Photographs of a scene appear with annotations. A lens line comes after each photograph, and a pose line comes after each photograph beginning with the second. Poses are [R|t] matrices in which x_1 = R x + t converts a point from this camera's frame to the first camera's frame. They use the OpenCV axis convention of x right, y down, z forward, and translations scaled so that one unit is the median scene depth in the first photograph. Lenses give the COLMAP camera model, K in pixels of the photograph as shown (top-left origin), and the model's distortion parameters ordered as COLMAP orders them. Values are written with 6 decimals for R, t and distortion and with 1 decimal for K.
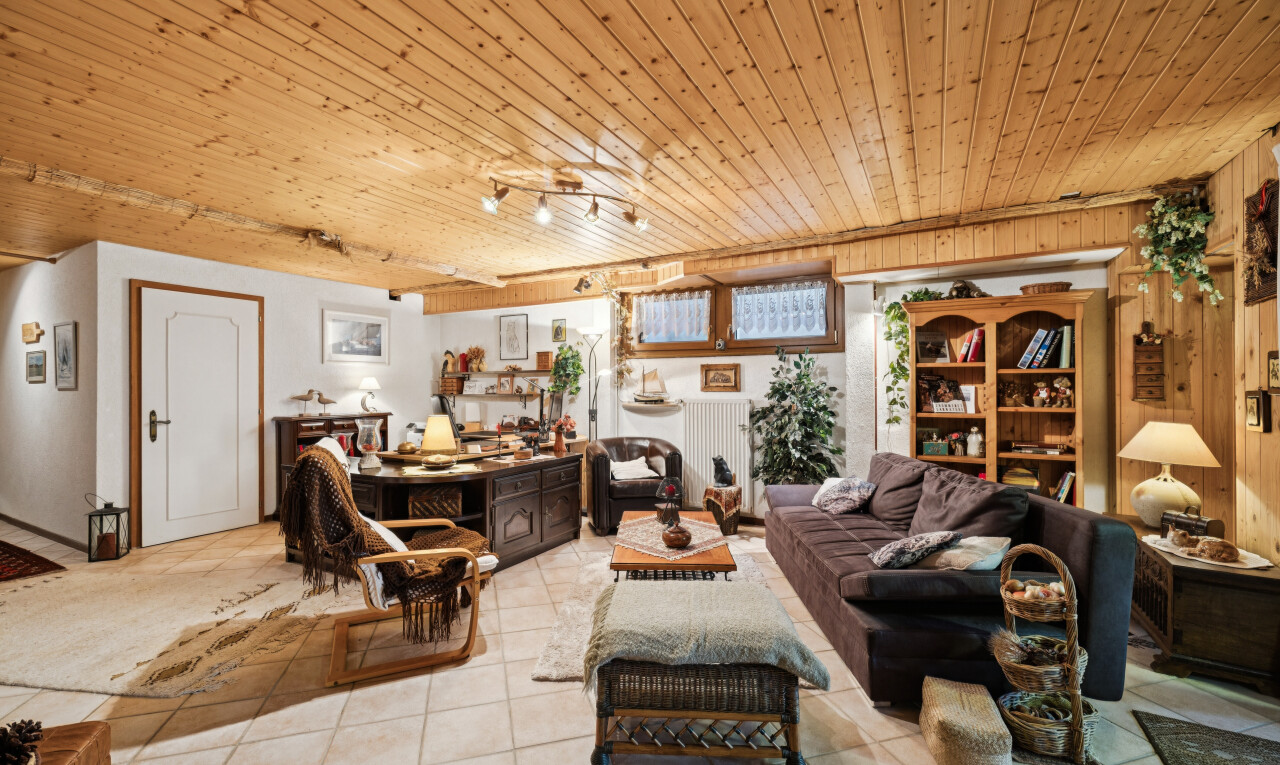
lens RADIAL K [[539.9, 0, 642.4], [0, 539.9, 383.6], [0, 0, 1]] dist [0.002395, -0.000063]
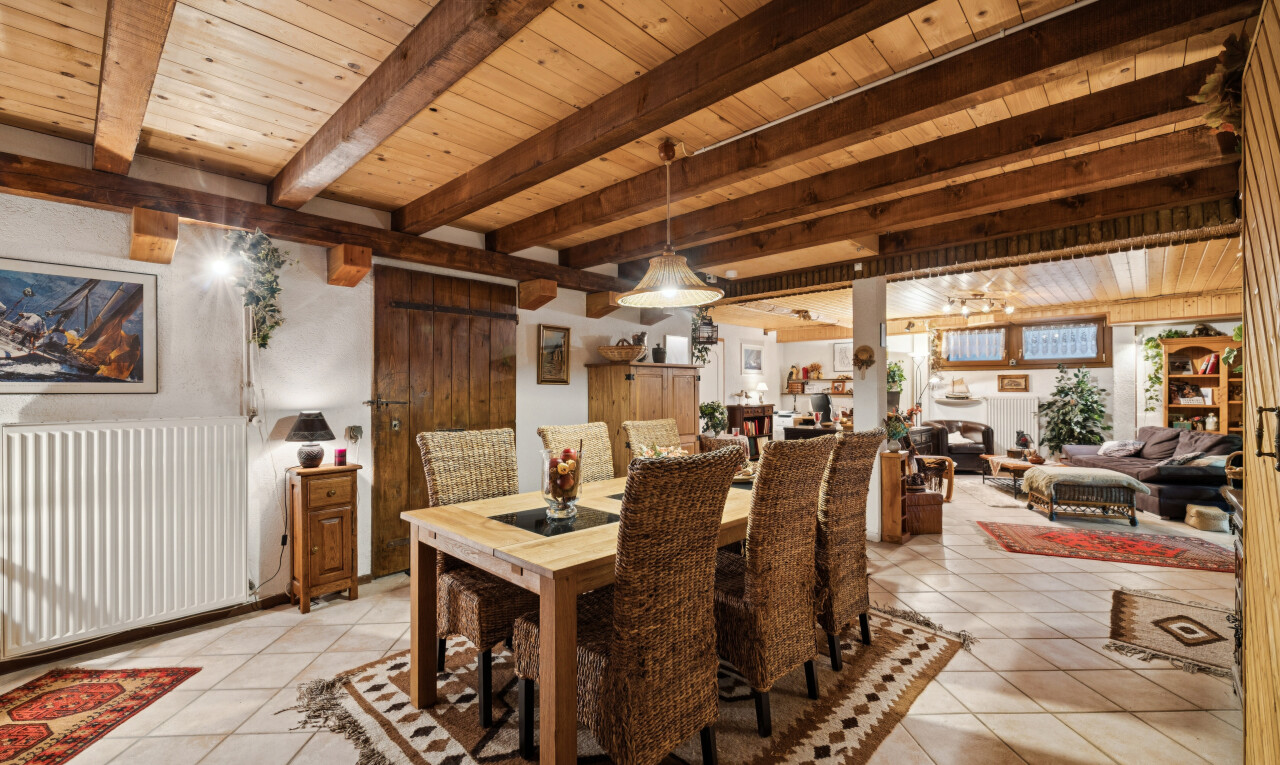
lens RADIAL K [[539.9, 0, 637.1], [0, 539.9, 390.0], [0, 0, 1]] dist [0.002395, -0.000063]
pose [[0.966406, 0.001323, -0.257016, -0.601646], [0.000677, 0.999970, 0.007690, -0.004424], [0.257018, -0.007606, 0.966377, -0.961917]]
